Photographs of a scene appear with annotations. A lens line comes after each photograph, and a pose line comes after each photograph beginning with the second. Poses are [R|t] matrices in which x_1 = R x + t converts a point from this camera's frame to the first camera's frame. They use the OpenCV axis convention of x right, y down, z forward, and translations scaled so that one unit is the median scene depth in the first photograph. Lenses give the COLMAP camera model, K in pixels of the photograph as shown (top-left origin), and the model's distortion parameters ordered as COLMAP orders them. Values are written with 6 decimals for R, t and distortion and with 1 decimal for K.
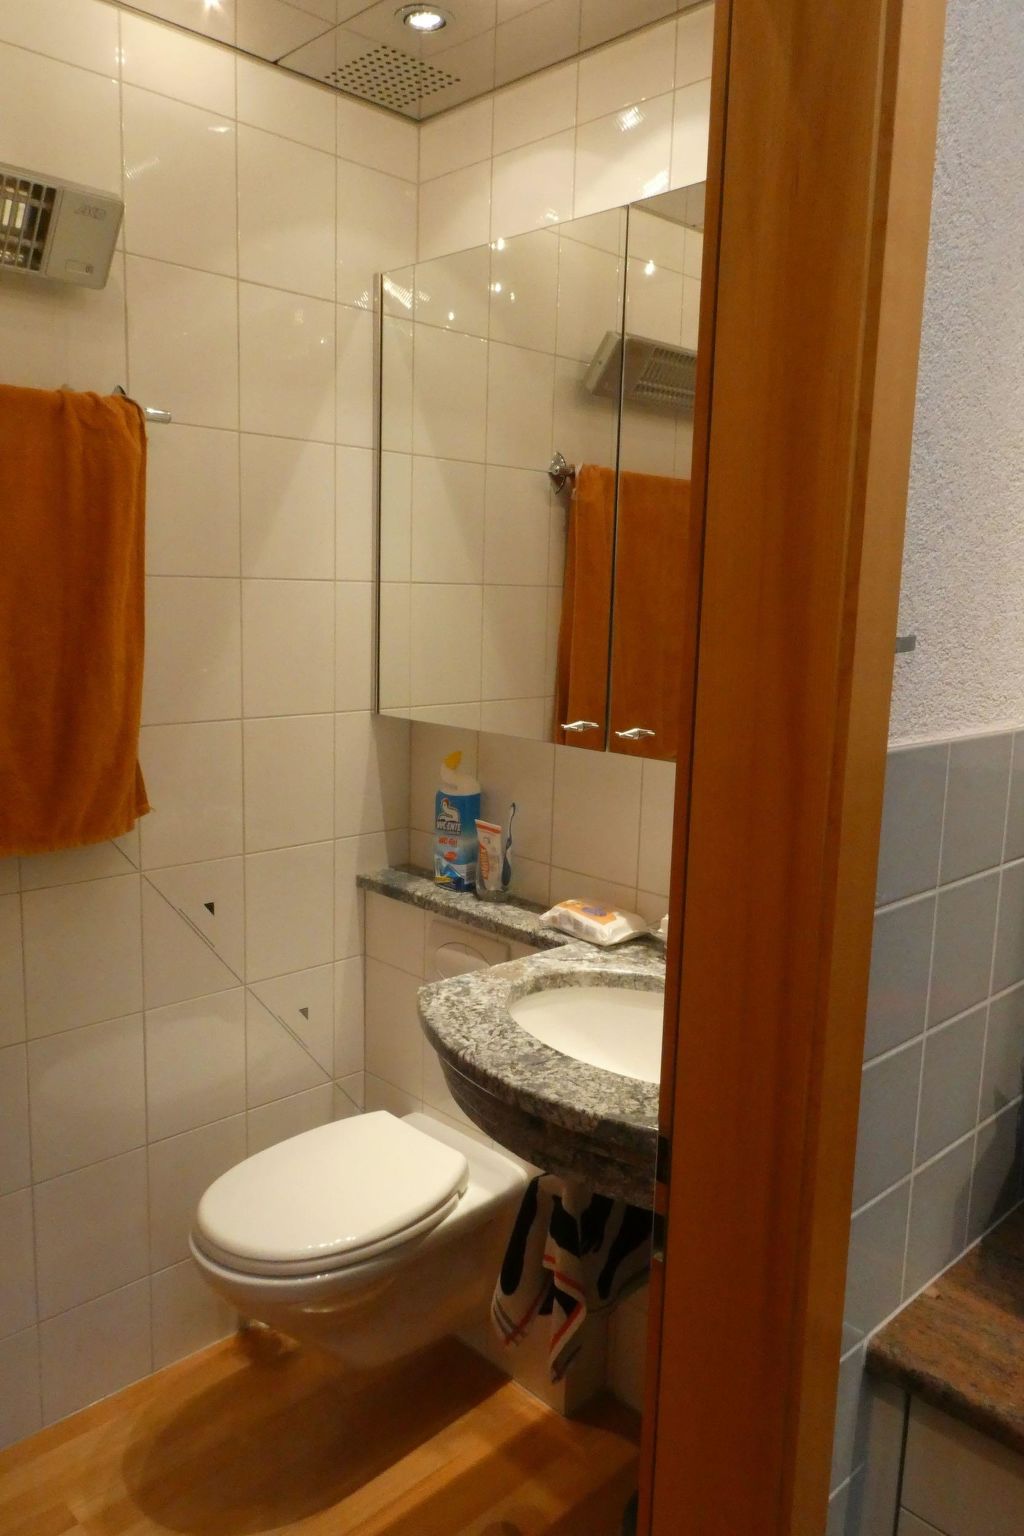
lens RADIAL K [[1096.6, 0, 511.1], [0, 1096.6, 767.8], [0, 0, 1]] dist [0.002290, 0.002776]
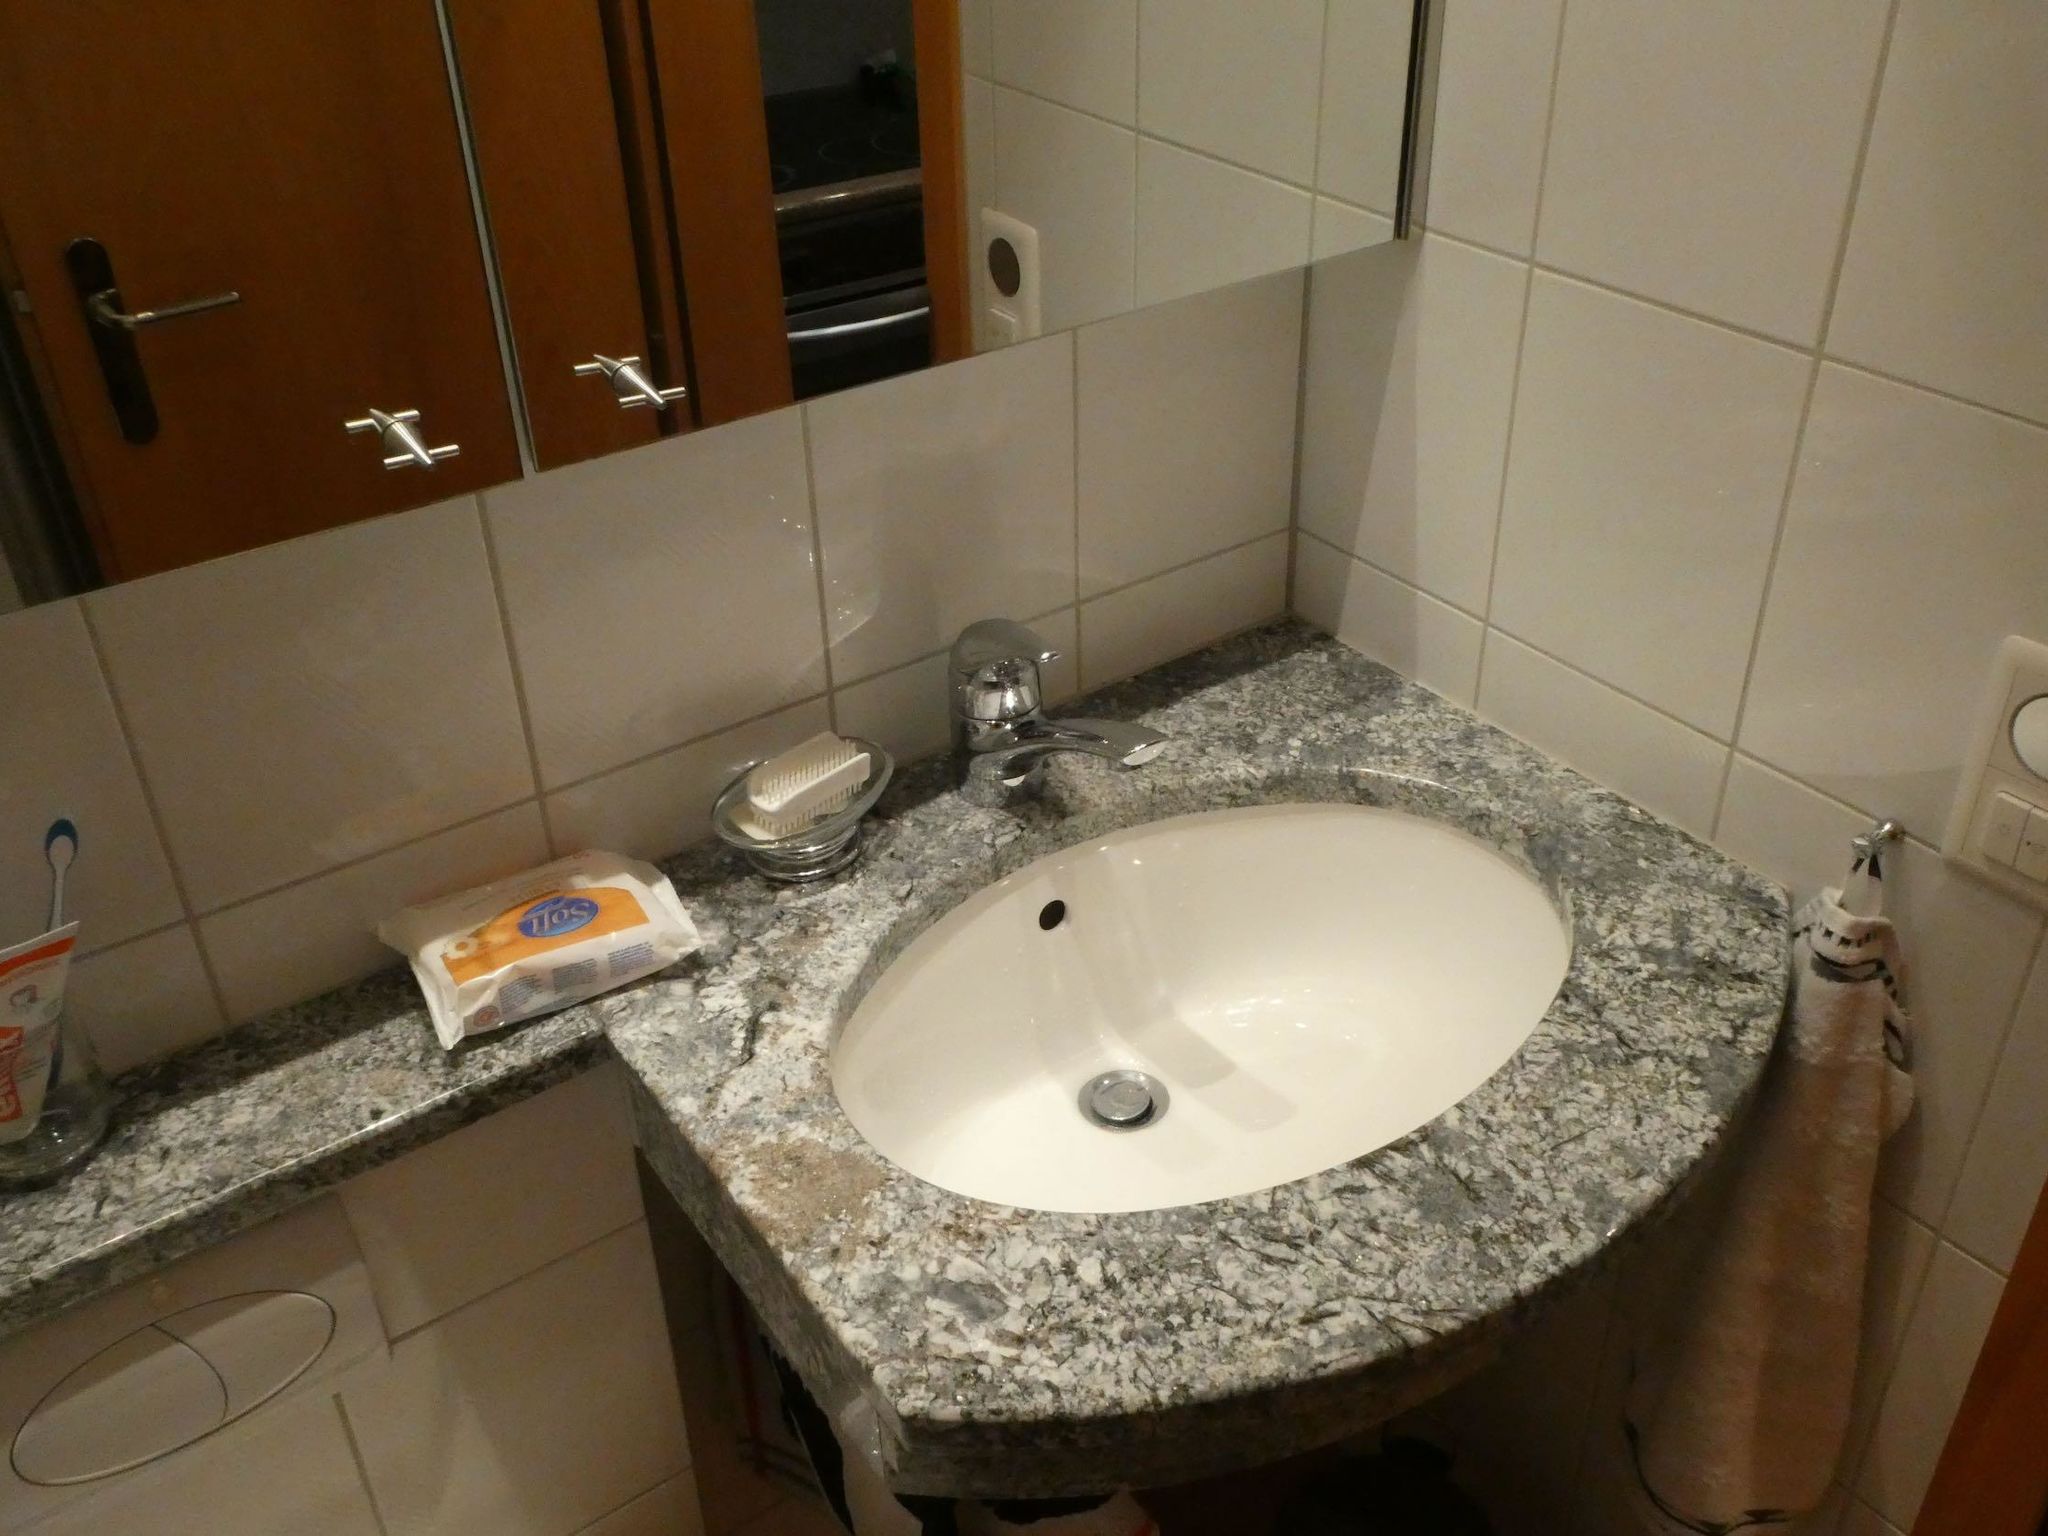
lens RADIAL K [[1808.8, 0, 1025.3], [0, 1808.8, 767.4], [0, 0, 1]] dist [0.020141, 0.004557]
pose [[0.156016, -0.556362, 0.816162, -0.412144], [0.183246, 0.828240, 0.529566, -0.220845], [-0.970608, 0.066938, 0.231170, 0.878489]]
